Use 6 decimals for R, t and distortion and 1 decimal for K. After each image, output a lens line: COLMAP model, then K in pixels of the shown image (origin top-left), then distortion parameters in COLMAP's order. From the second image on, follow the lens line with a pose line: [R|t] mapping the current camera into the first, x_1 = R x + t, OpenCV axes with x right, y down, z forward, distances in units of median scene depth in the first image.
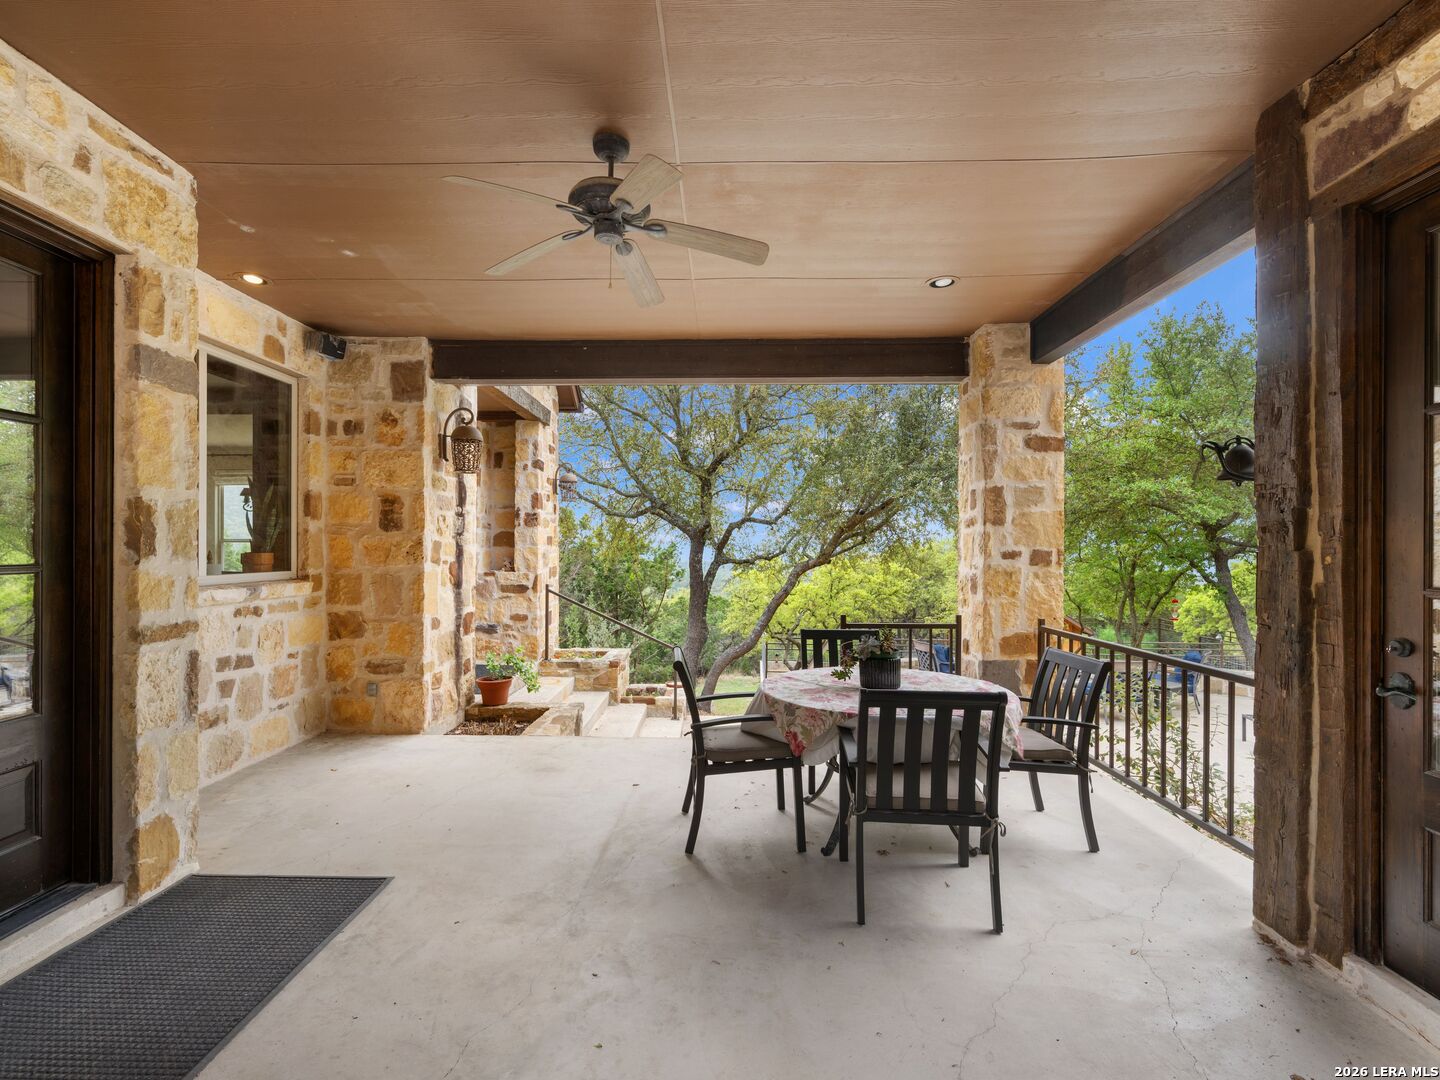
lens RADIAL K [[666.3, 0, 722.8], [0, 666.3, 536.2], [0, 0, 1]] dist [0.001580, -0.000607]
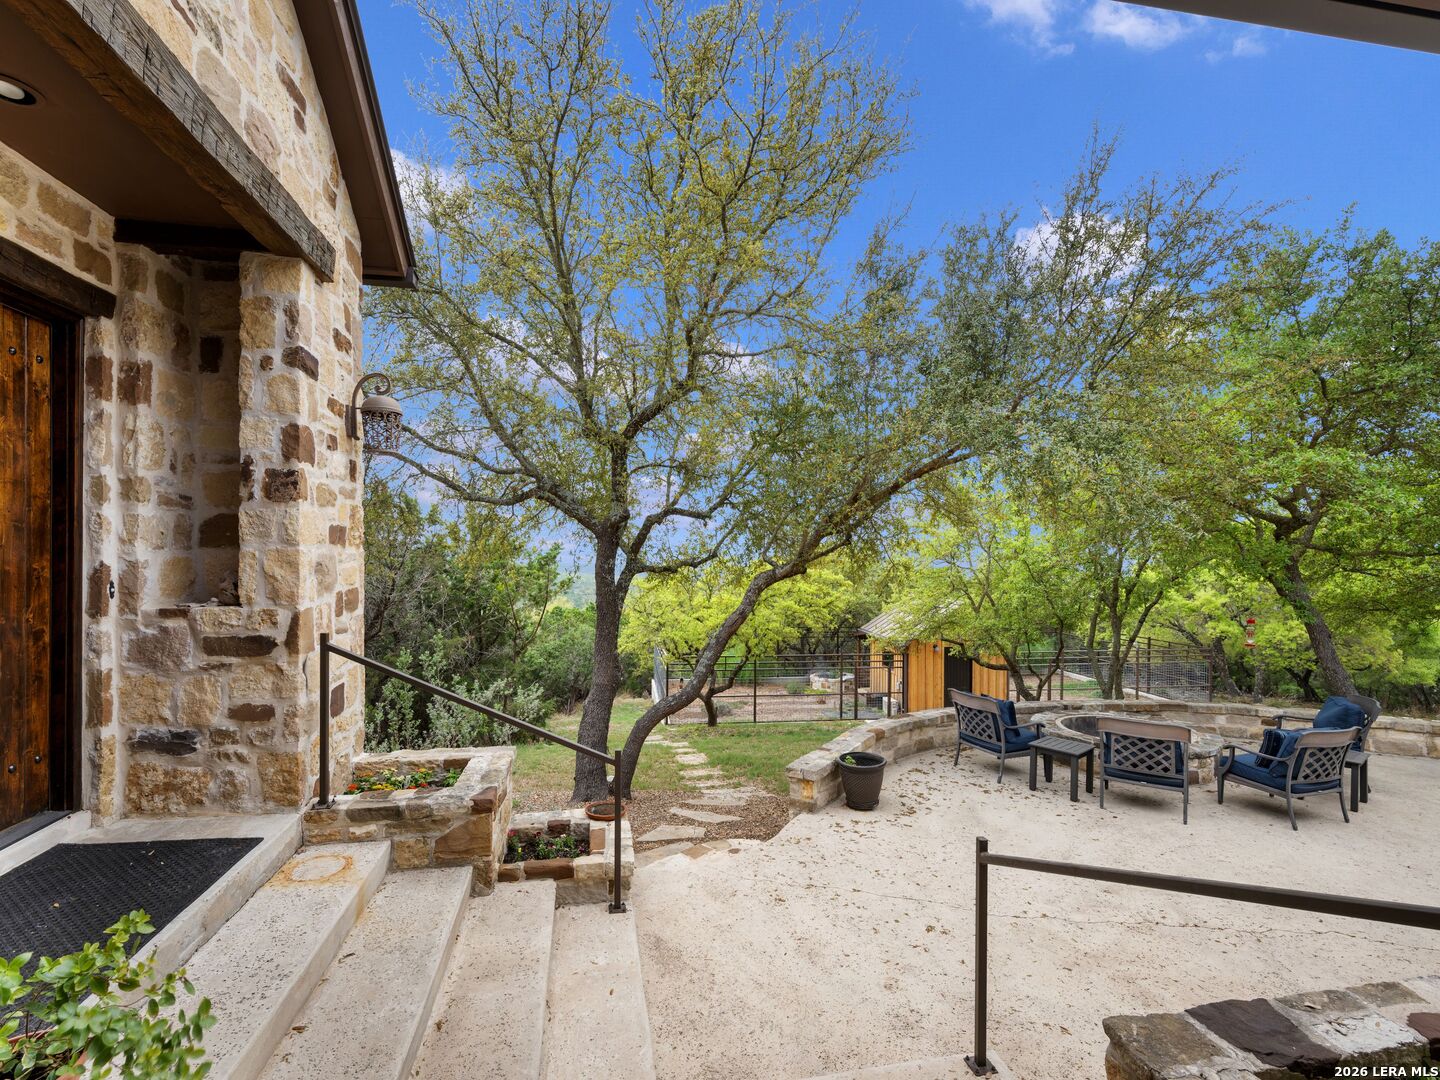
lens RADIAL K [[666.3, 0, 721.4], [0, 666.3, 550.0], [0, 0, 1]] dist [0.001580, -0.000607]
pose [[0.981280, 0.000521, 0.192588, -0.085224], [-0.003869, 0.999848, 0.017009, 0.007957], [-0.192550, -0.017436, 0.981132, 0.487679]]
